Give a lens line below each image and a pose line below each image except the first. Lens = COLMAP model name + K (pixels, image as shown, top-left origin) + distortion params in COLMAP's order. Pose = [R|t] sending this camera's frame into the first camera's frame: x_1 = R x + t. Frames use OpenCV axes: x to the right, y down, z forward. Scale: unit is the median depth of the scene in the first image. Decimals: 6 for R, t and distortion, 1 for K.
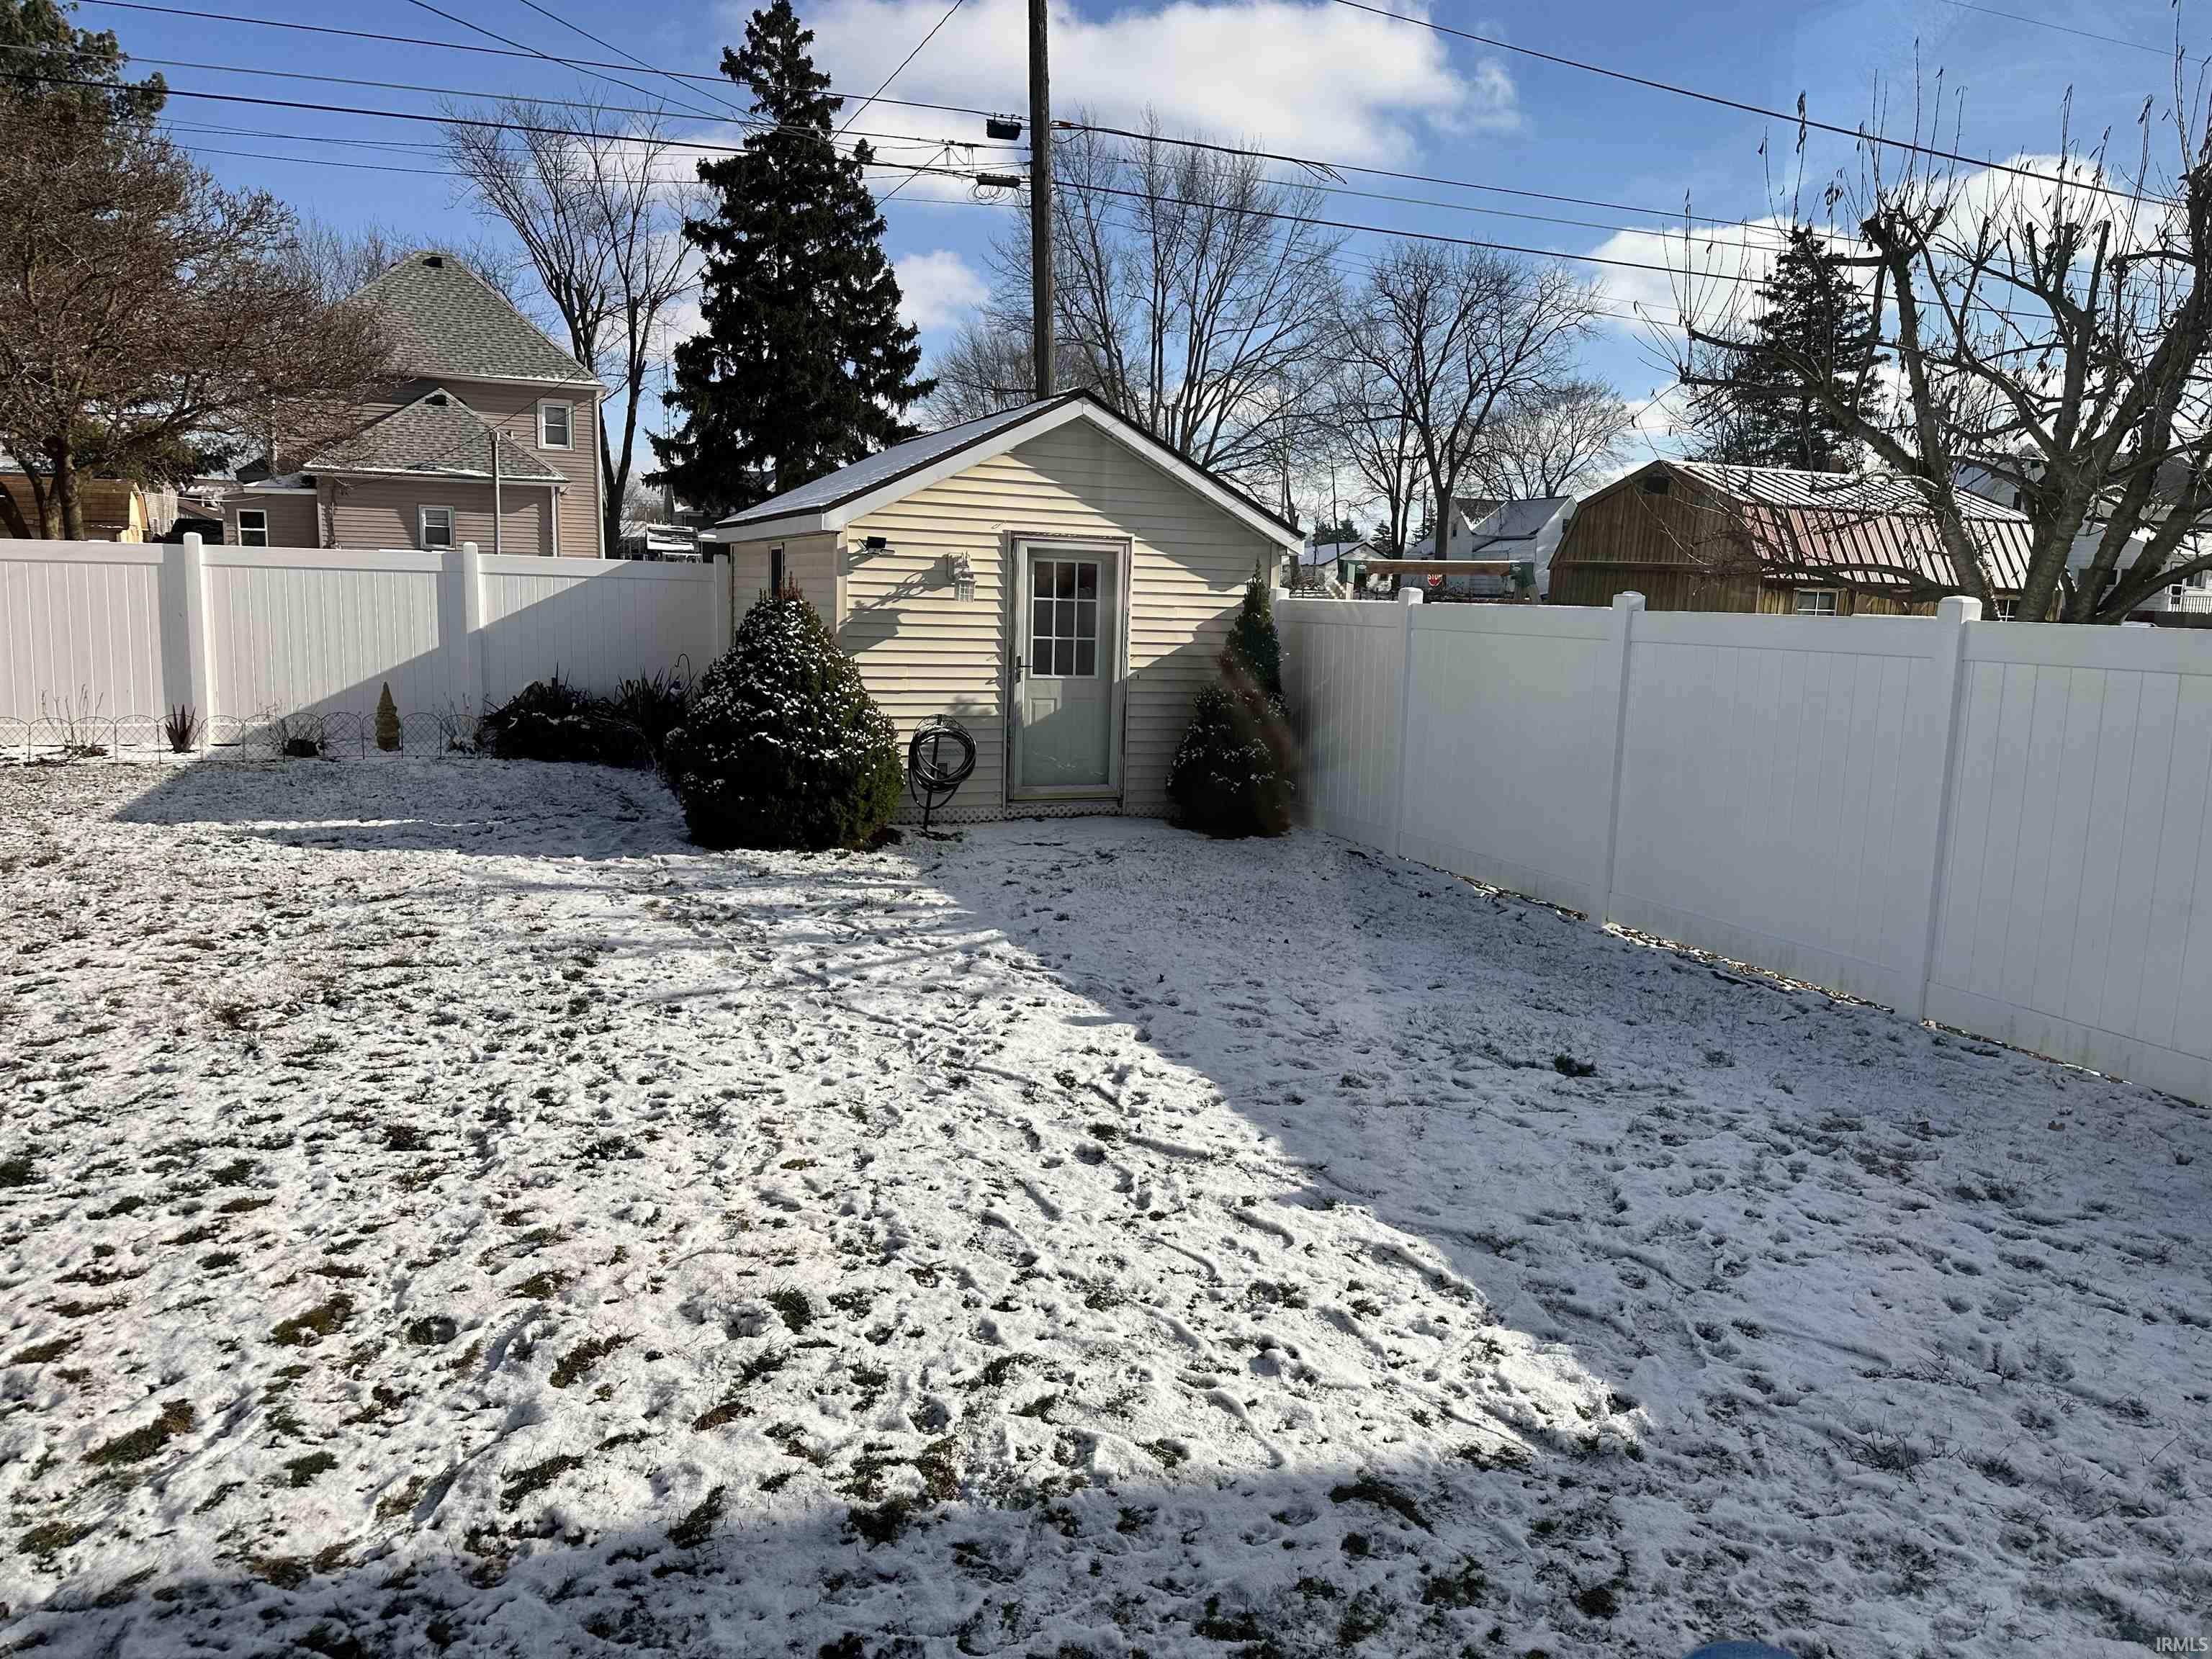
lens RADIAL K [[1544.7, 0, 1106.0], [0, 1544.7, 829.5], [0, 0, 1]] dist [0.165547, -0.287551]
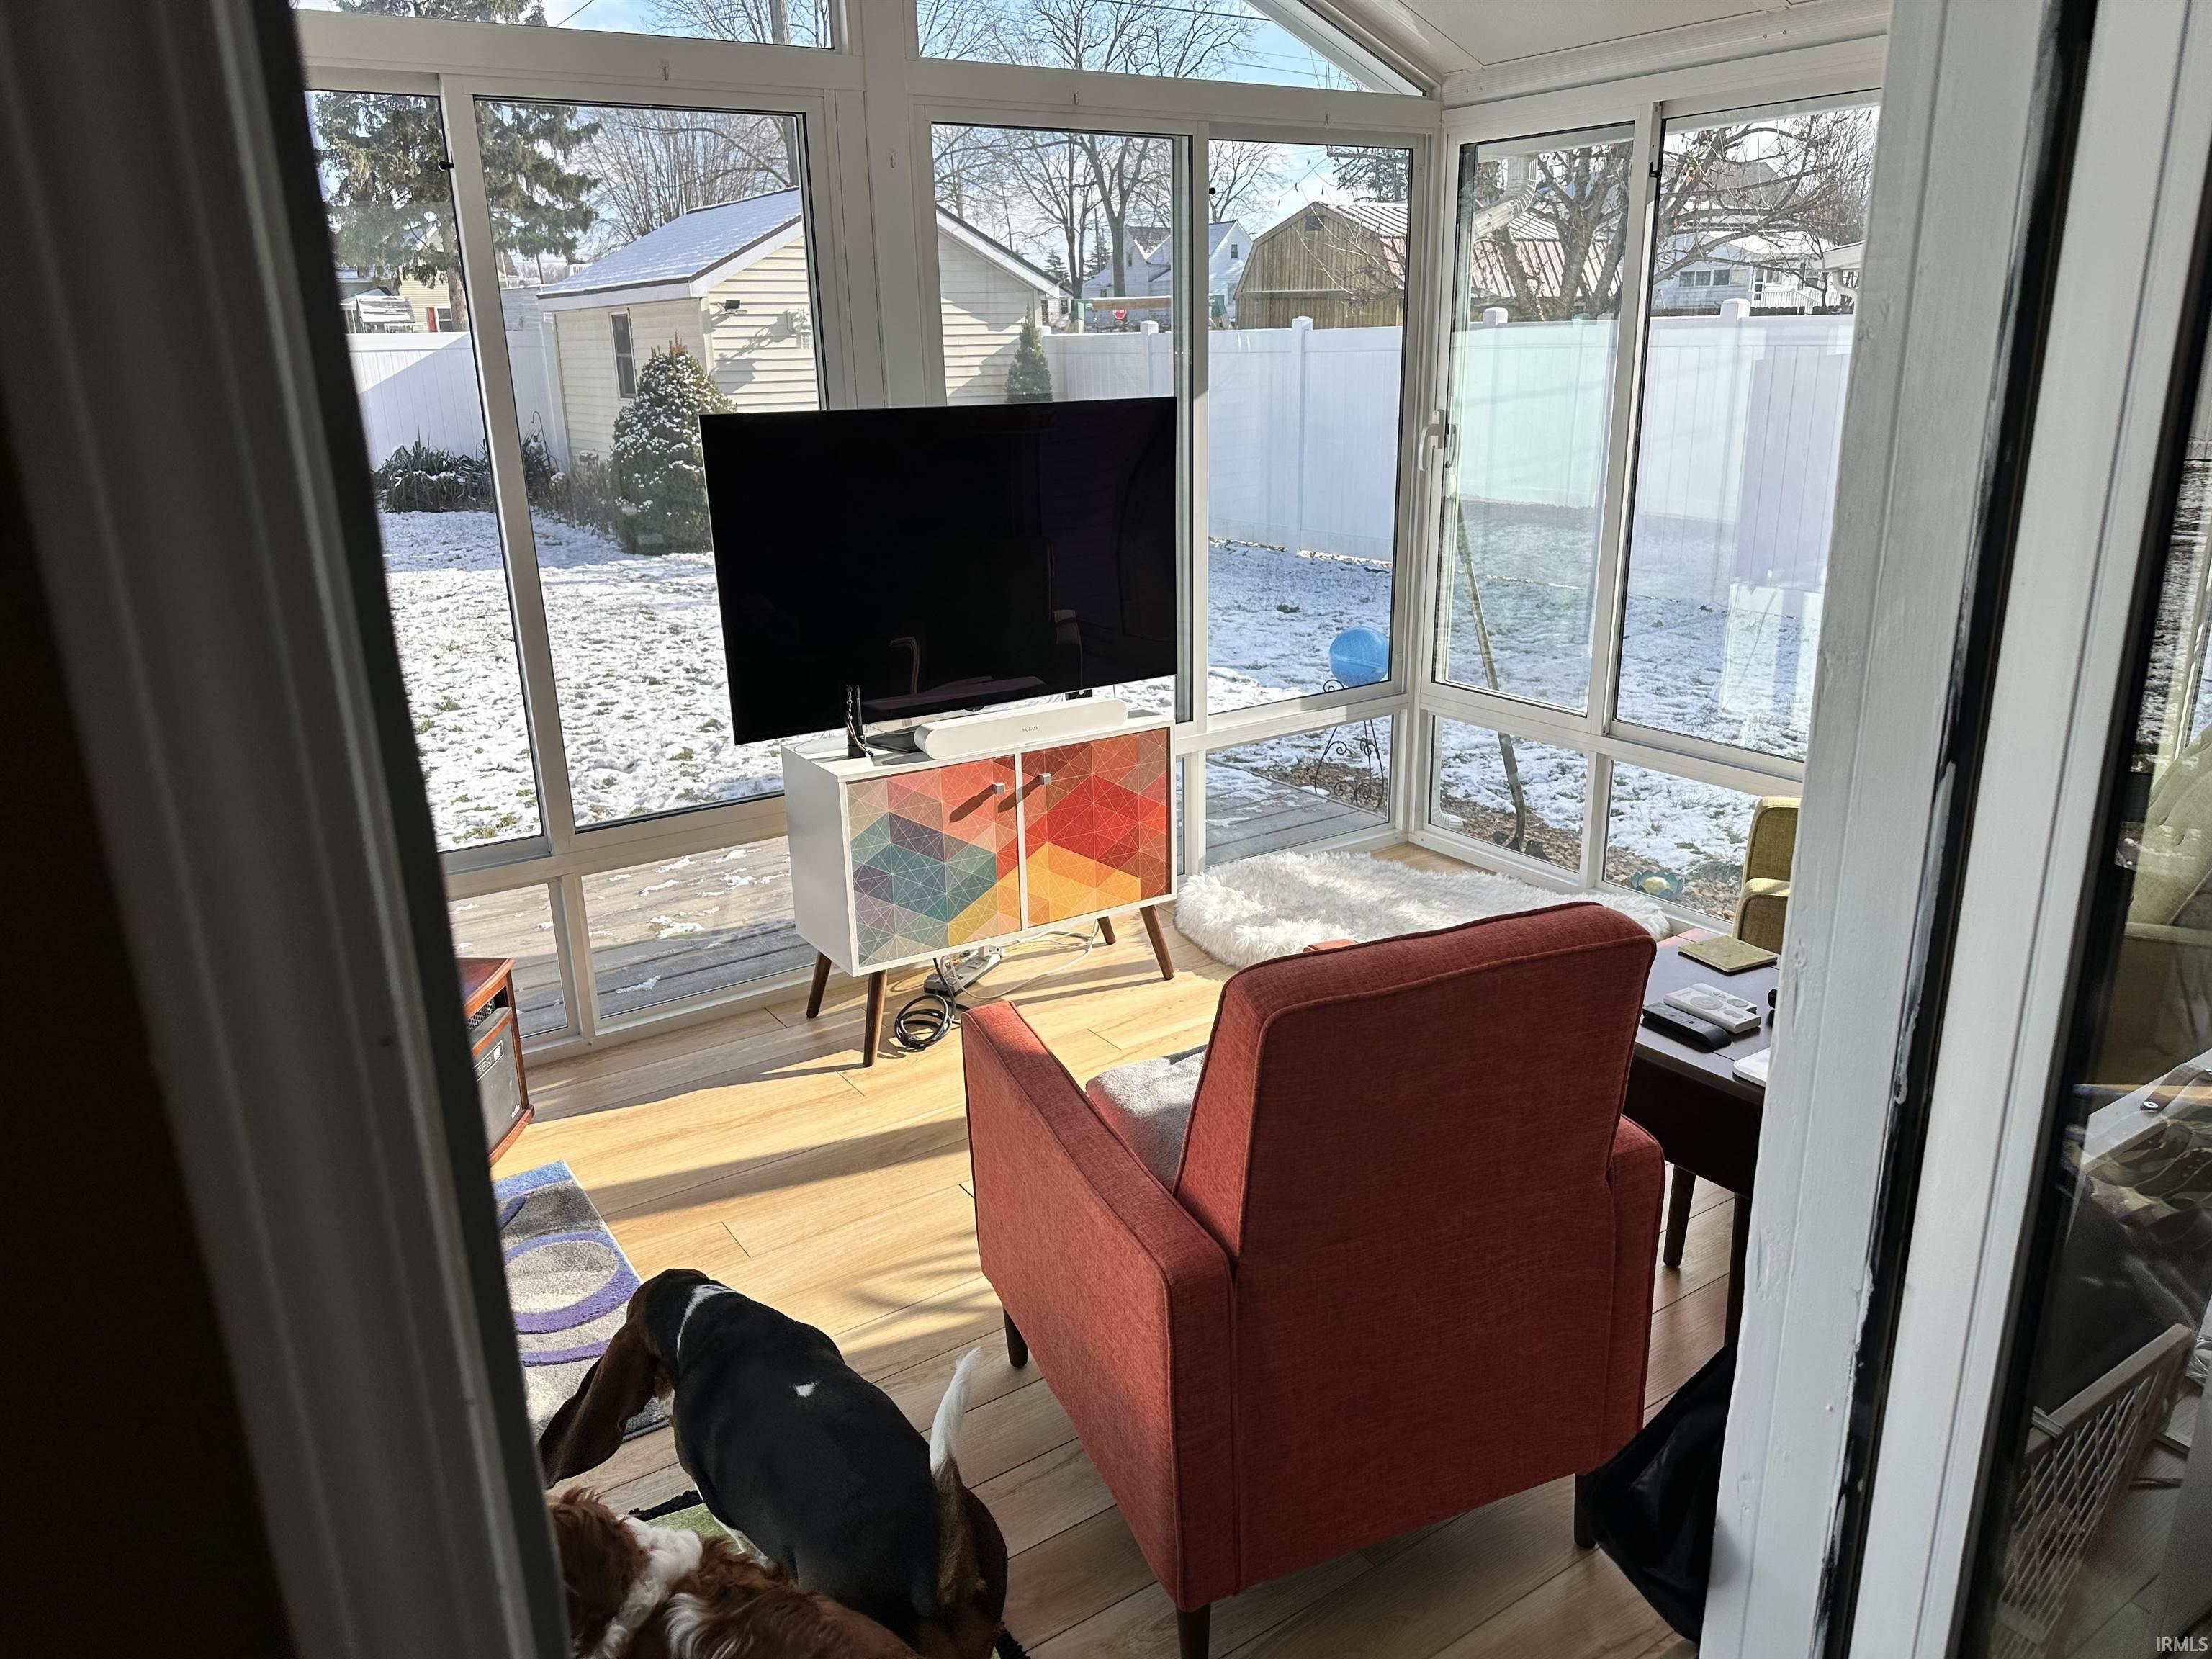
lens RADIAL K [[1544.7, 0, 1106.0], [0, 1544.7, 829.5], [0, 0, 1]] dist [0.165547, -0.287551]
pose [[0.977791, -0.114045, 0.175836, -0.173106], [0.085600, 0.983131, 0.161638, 0.075387], [-0.191303, -0.142996, 0.971059, -0.502475]]
